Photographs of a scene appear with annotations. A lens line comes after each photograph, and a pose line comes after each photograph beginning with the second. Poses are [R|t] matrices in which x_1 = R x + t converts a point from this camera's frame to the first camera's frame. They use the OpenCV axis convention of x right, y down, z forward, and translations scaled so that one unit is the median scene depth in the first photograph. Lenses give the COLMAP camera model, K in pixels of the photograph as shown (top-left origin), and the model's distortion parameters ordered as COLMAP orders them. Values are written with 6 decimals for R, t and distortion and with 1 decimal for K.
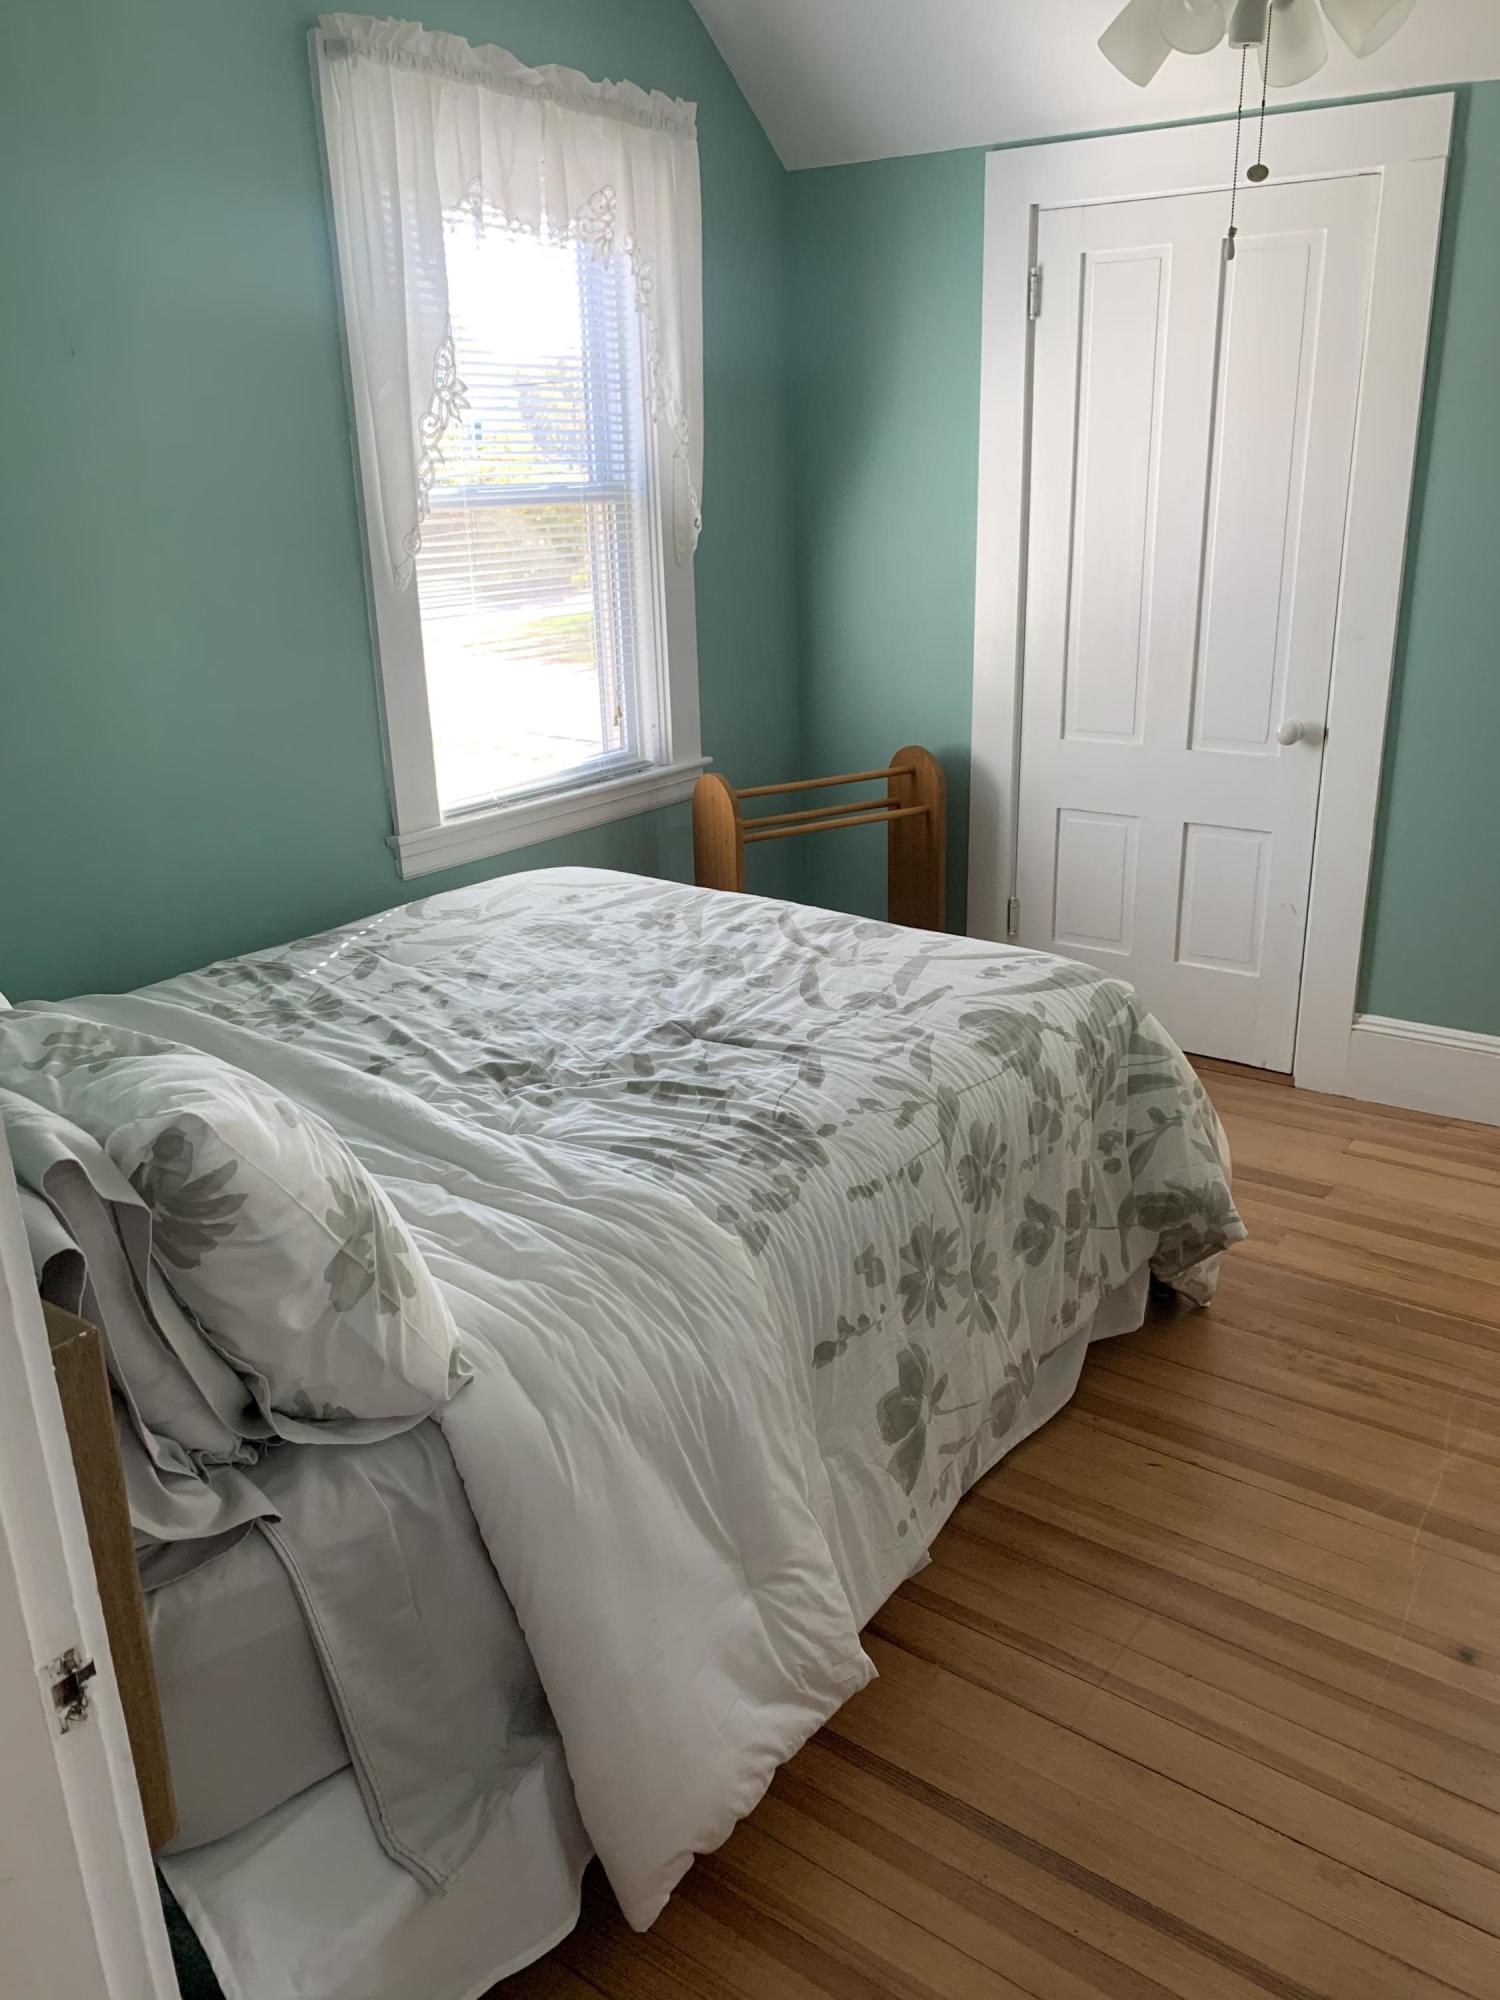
lens RADIAL K [[1551.9, 0, 754.2], [0, 1551.9, 997.3], [0, 0, 1]] dist [0.033866, -0.053556]
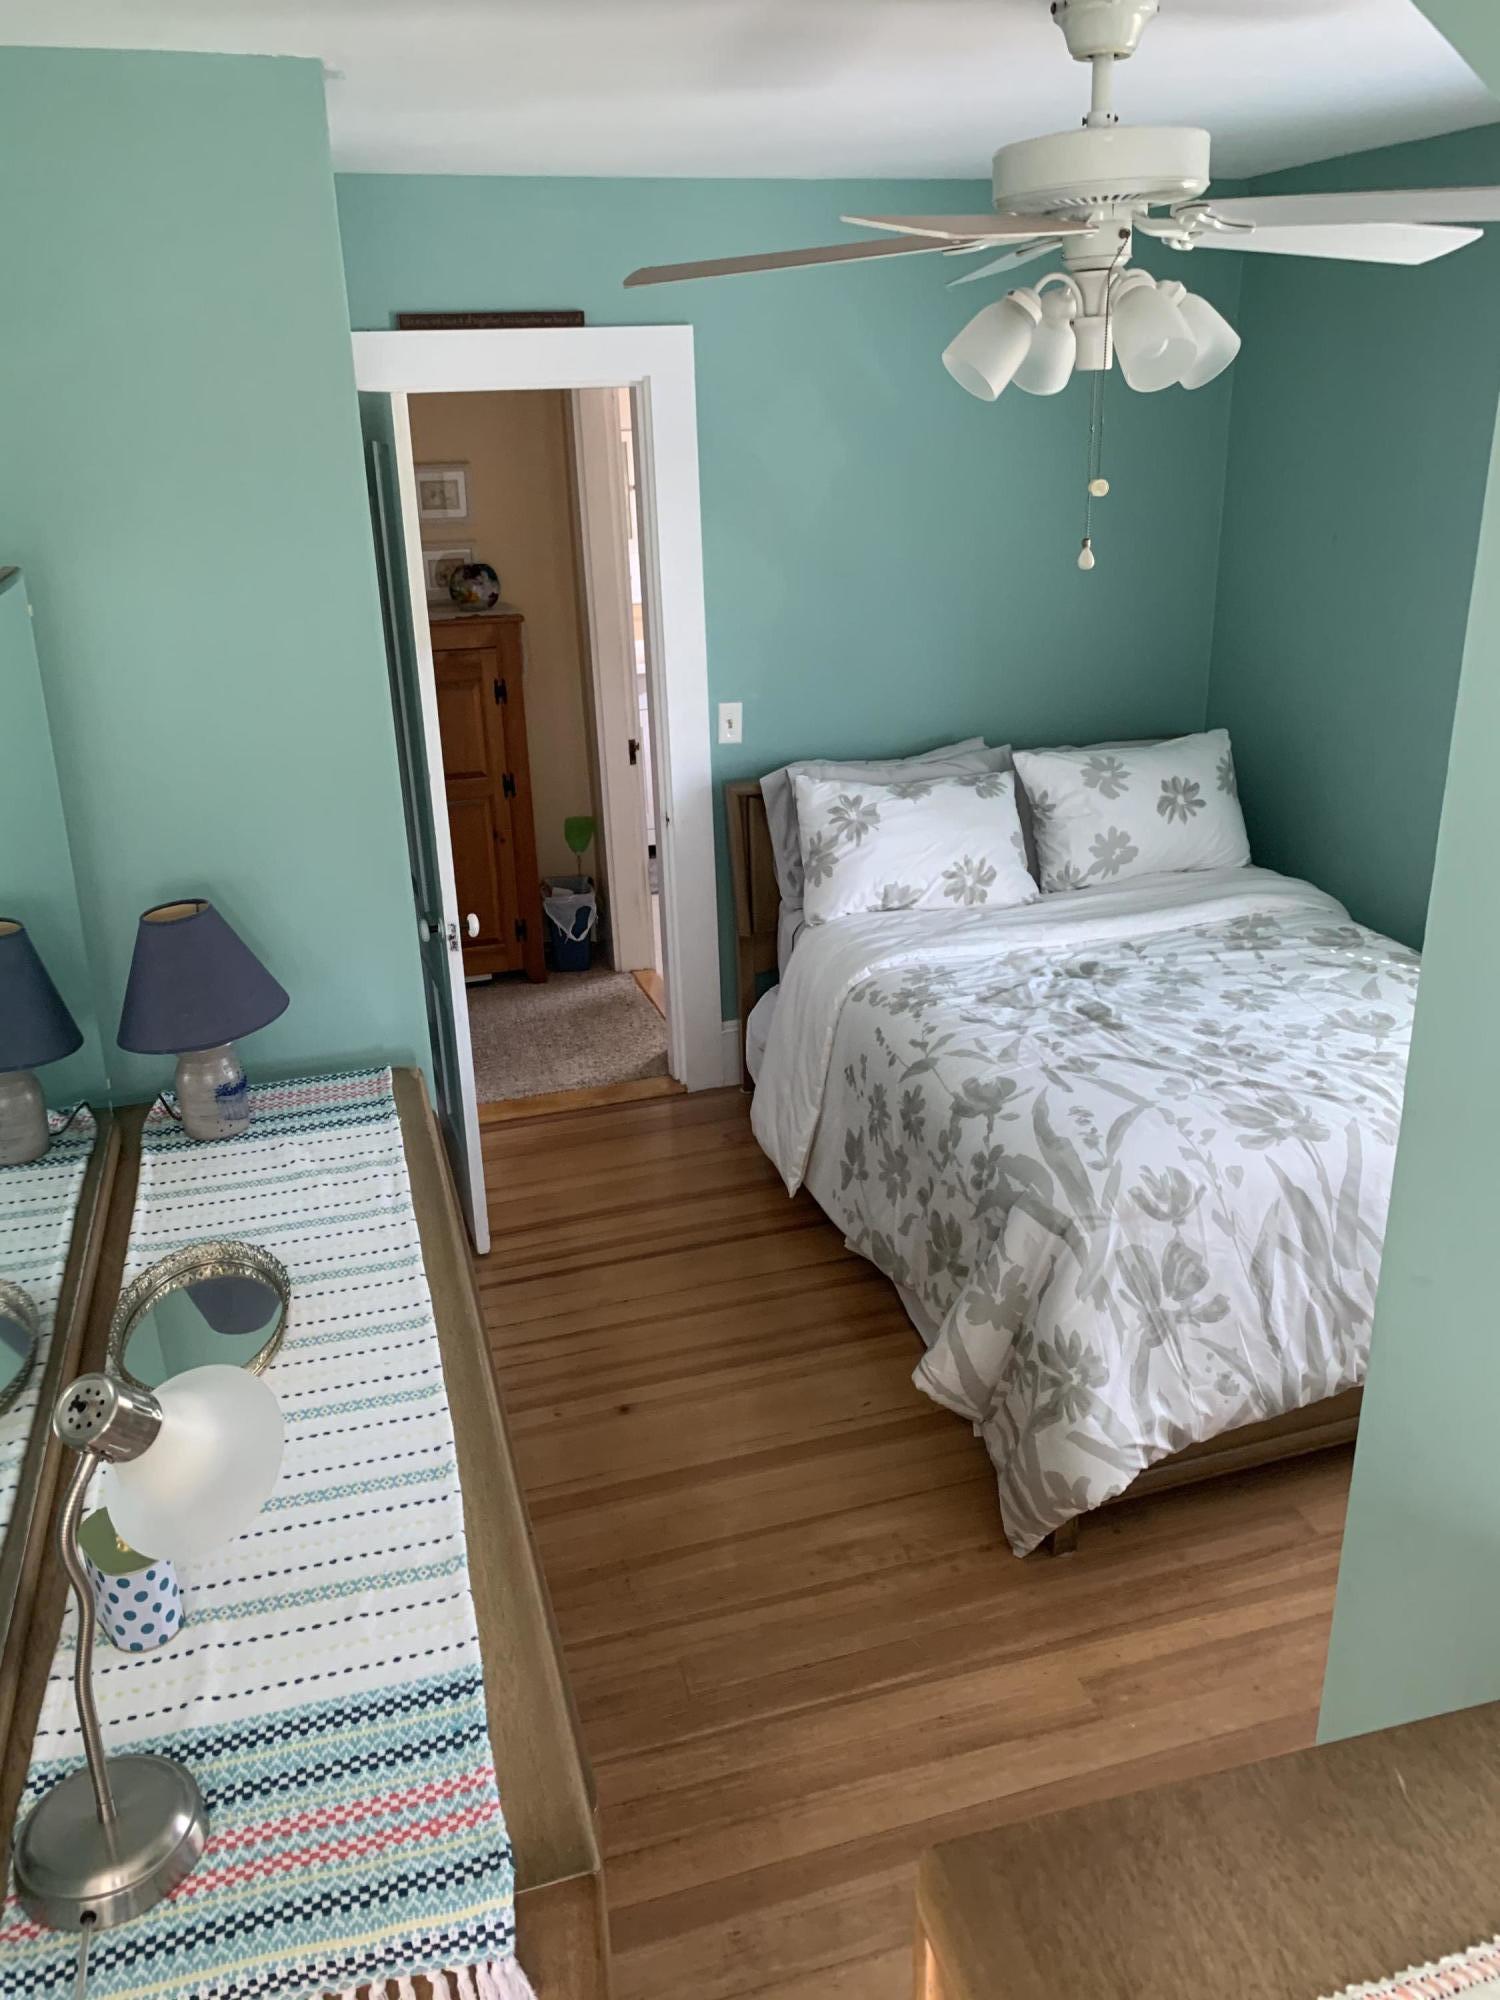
lens RADIAL K [[1551.9, 0, 753.6], [0, 1551.9, 998.5], [0, 0, 1]] dist [0.033866, -0.053556]
pose [[-0.613835, 0.333021, -0.715754, 1.106025], [-0.211994, 0.803827, 0.555806, -0.679256], [0.760438, 0.492909, -0.422819, 1.252082]]
